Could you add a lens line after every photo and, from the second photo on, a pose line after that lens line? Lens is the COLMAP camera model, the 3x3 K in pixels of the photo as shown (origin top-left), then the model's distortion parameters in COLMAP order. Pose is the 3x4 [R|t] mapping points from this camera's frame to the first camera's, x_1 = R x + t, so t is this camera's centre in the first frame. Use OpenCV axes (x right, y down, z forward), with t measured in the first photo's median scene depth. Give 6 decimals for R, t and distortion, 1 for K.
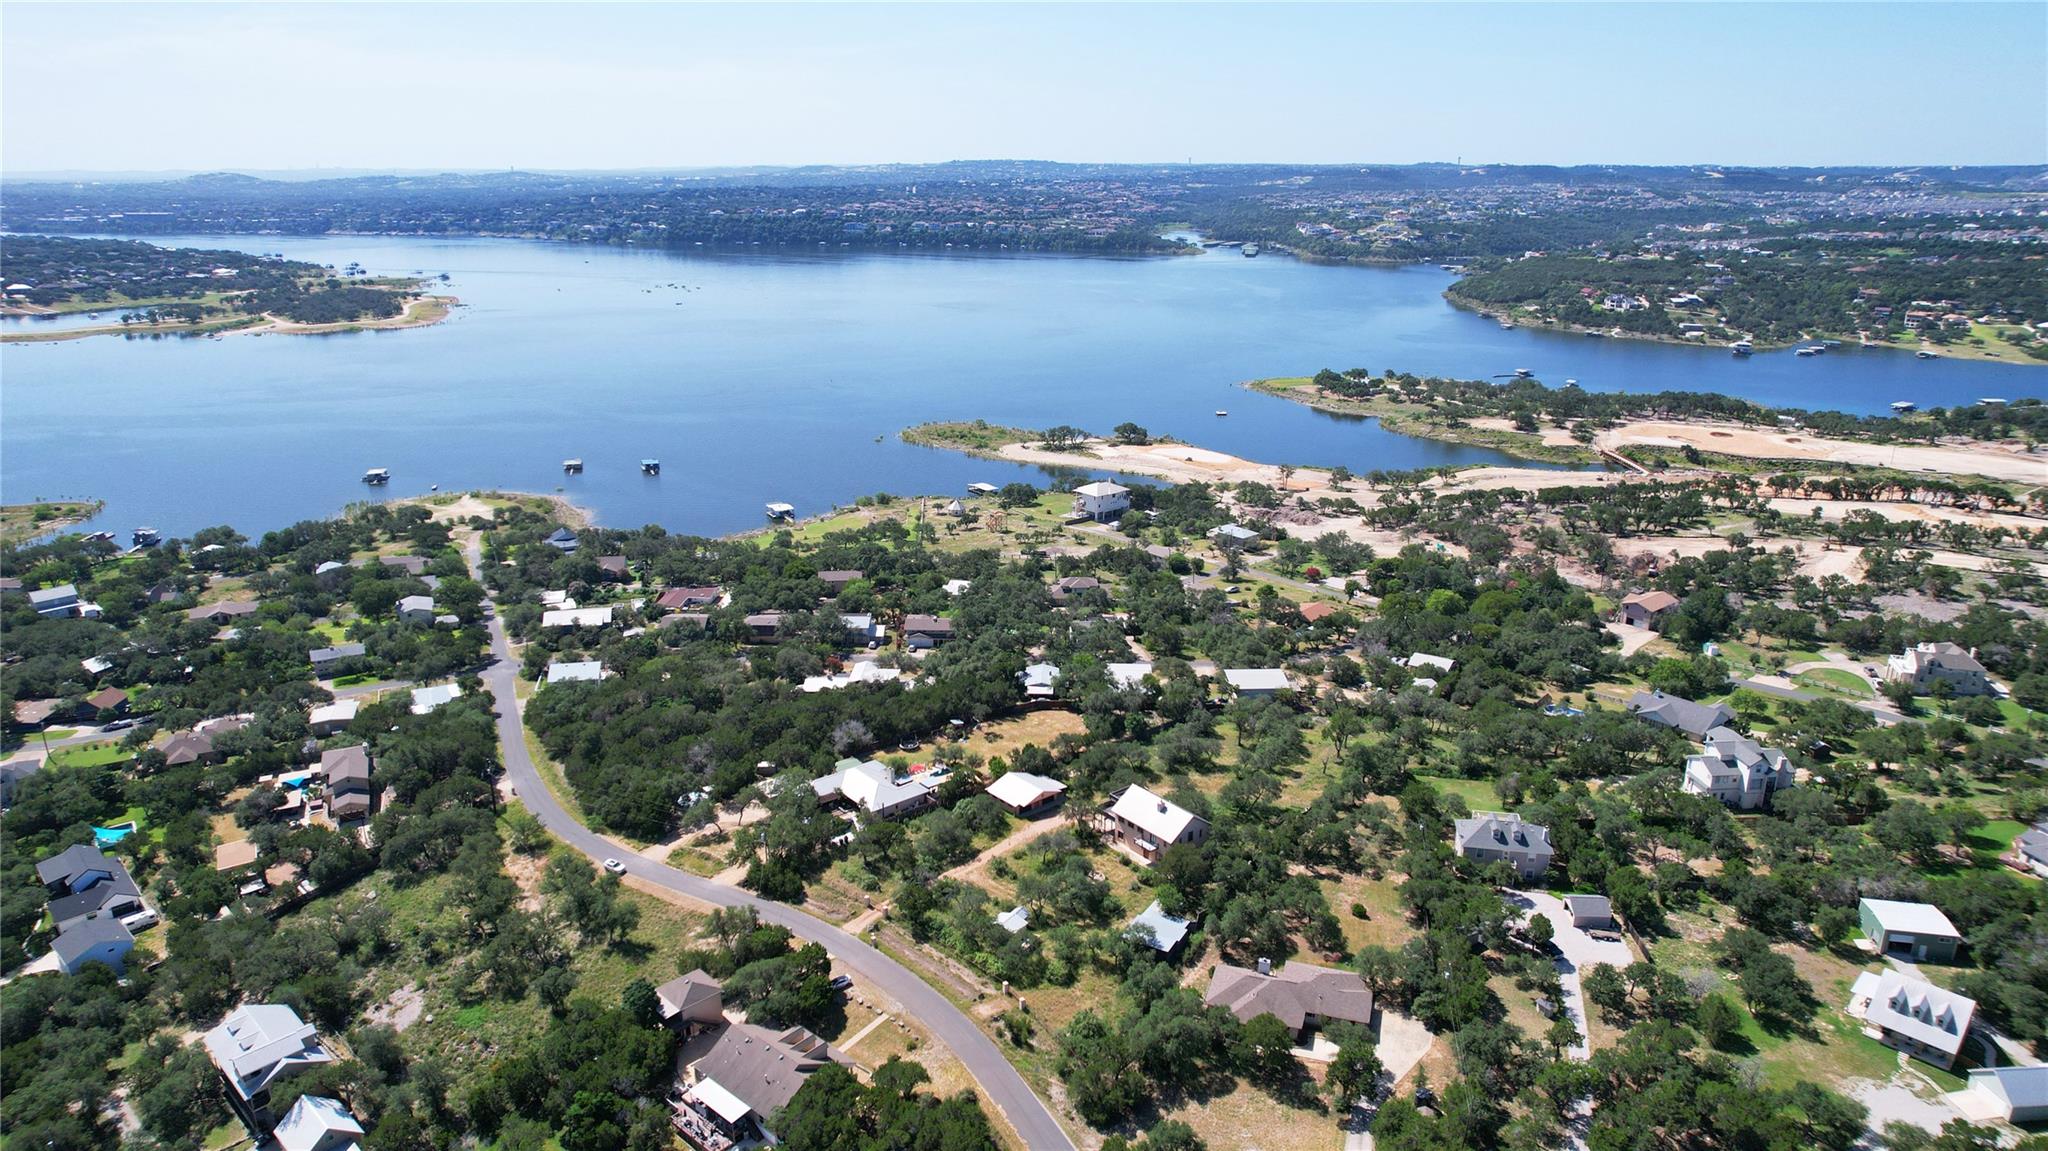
lens RADIAL K [[1310.7, 0, 1027.5], [0, 1310.7, 575.2], [0, 0, 1]] dist [-0.077090, 0.069832]
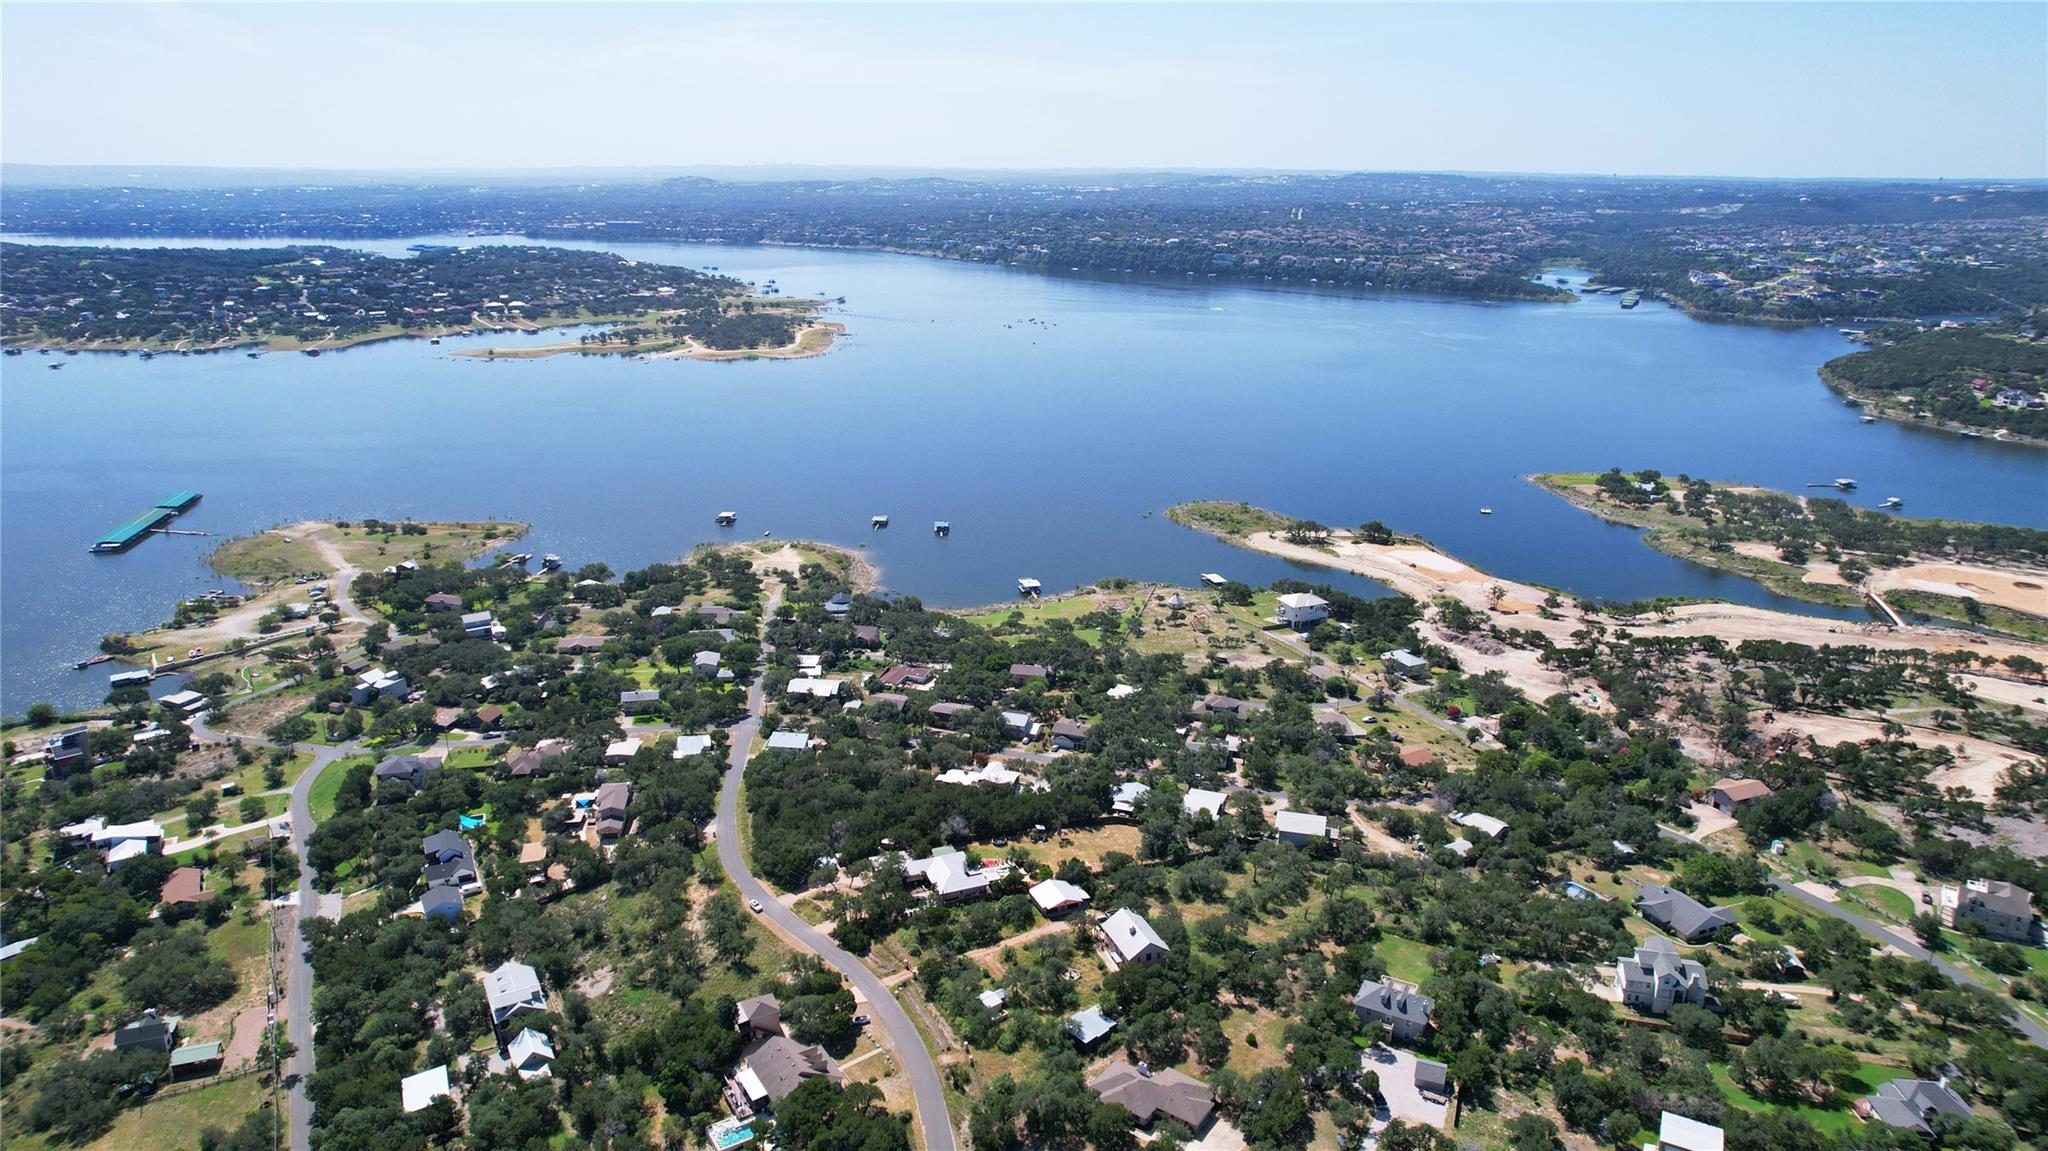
lens RADIAL K [[1310.7, 0, 1027.9], [0, 1310.7, 578.1], [0, 0, 1]] dist [-0.077090, 0.069832]
pose [[0.954823, 0.097151, -0.280845, 0.201827], [-0.096256, 0.995211, 0.017014, -0.113118], [0.281153, 0.010788, 0.959602, -0.177035]]
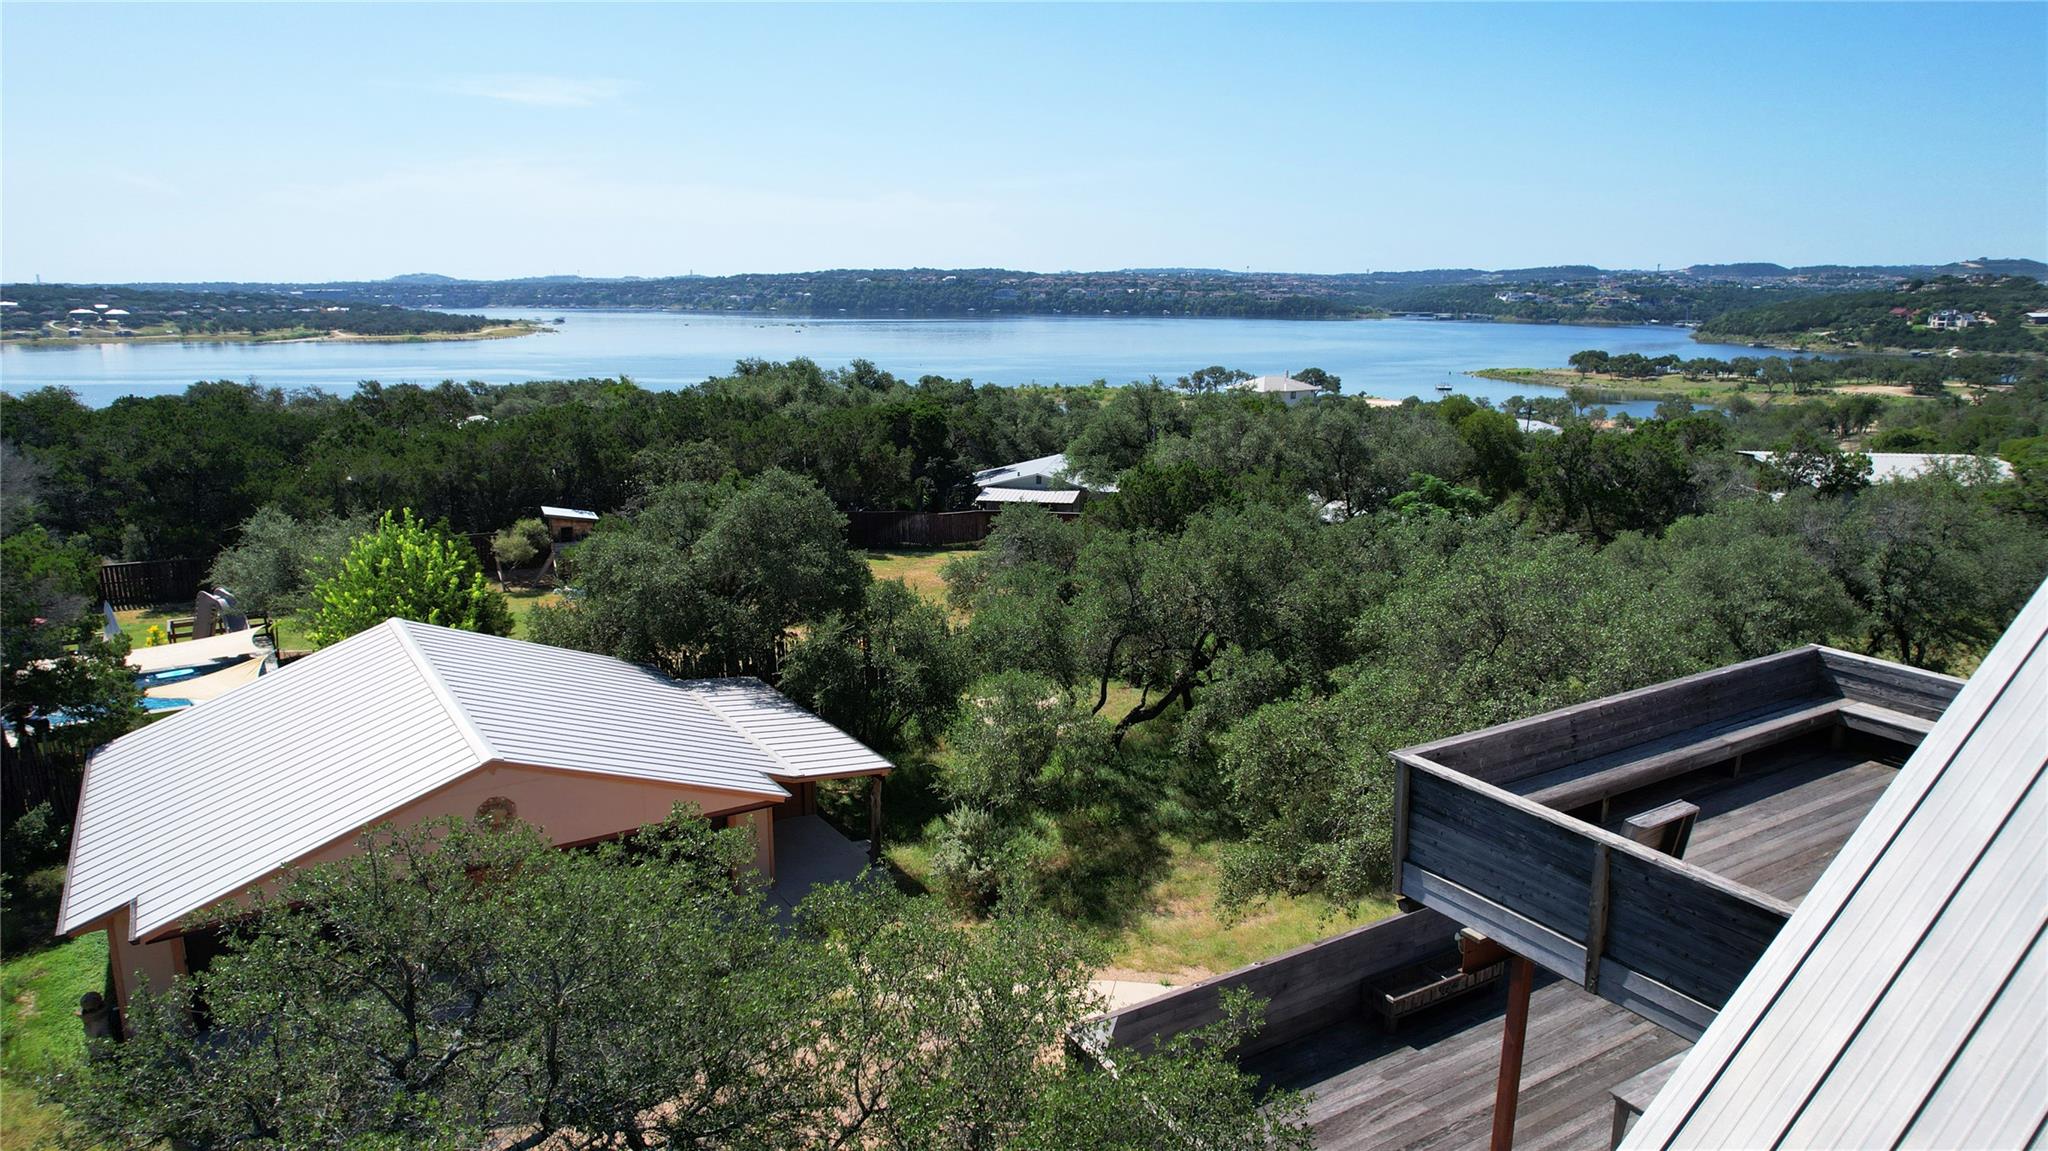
lens RADIAL K [[1310.7, 0, 1025.4], [0, 1310.7, 567.1], [0, 0, 1]] dist [-0.077090, 0.069832]
pose [[0.991346, 0.027141, -0.128440, 0.035015], [-0.039723, 0.994546, -0.096438, 0.102972], [0.125123, 0.100705, 0.987017, 0.596274]]
